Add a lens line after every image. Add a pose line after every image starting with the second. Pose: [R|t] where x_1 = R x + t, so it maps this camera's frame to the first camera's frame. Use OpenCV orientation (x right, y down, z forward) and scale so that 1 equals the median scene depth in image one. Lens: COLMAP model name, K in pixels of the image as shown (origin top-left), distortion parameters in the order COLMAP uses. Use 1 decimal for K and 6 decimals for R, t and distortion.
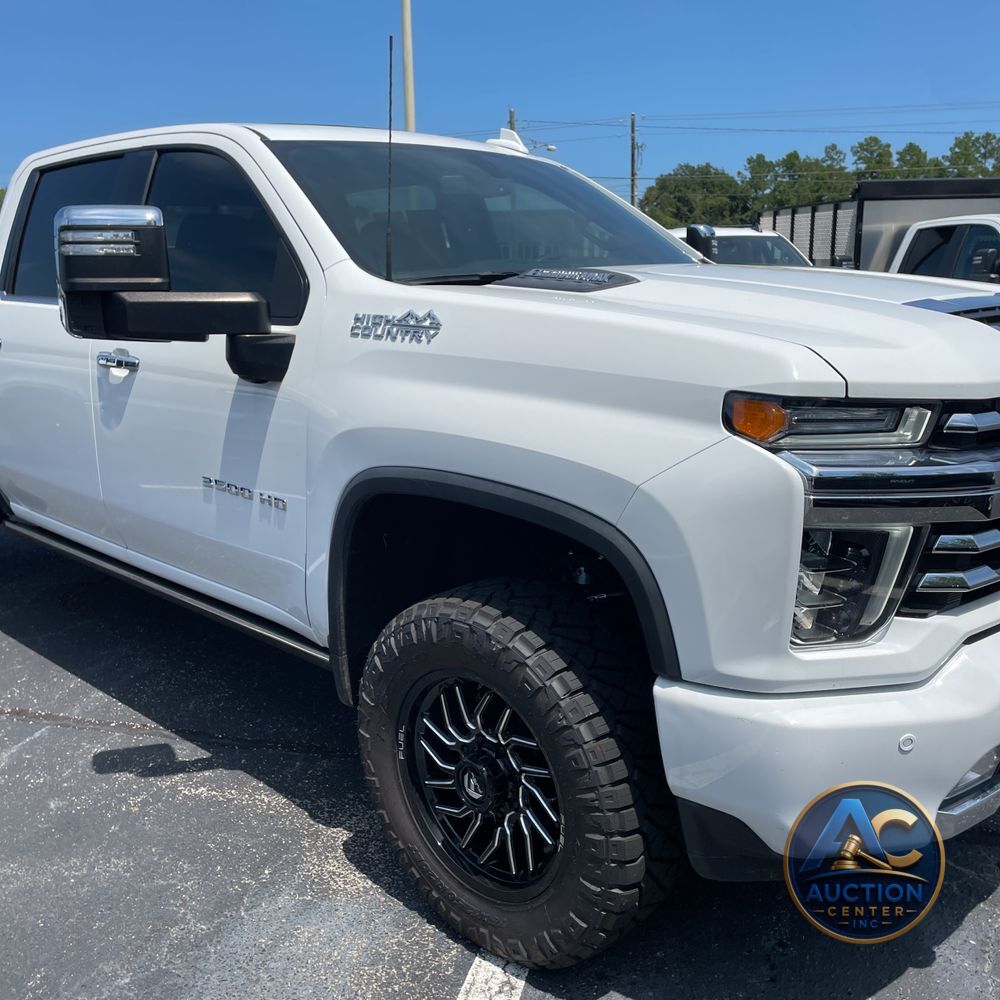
lens RADIAL K [[1018.6, 0, 500.0], [0, 1018.6, 500.0], [0, 0, 1]] dist [0.102829, -0.138485]
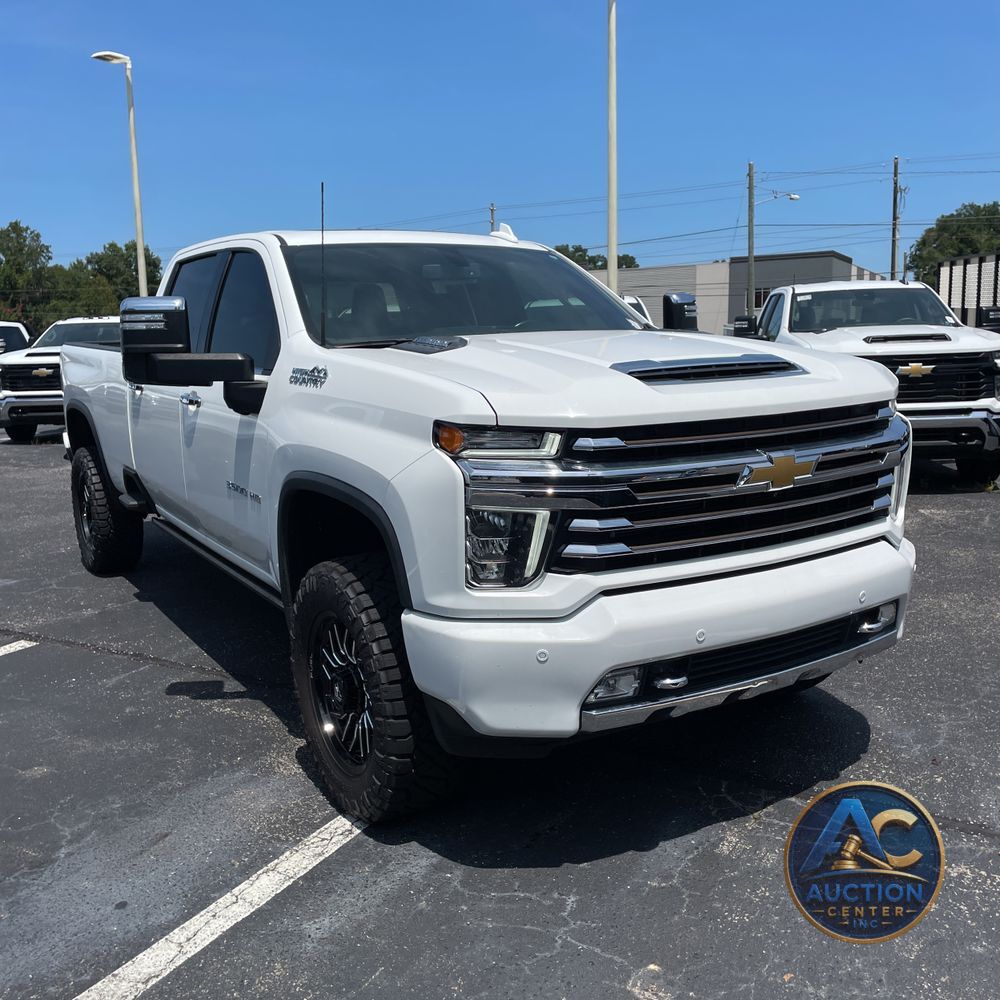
lens RADIAL K [[1024.2, 0, 522.2], [0, 1024.2, 489.8], [0, 0, 1]] dist [0.103010, -0.139439]
pose [[0.972031, 0.029769, -0.232957, 0.509304], [-0.042558, 0.997839, -0.050064, 0.050852], [0.230963, 0.058578, 0.971198, -0.336212]]
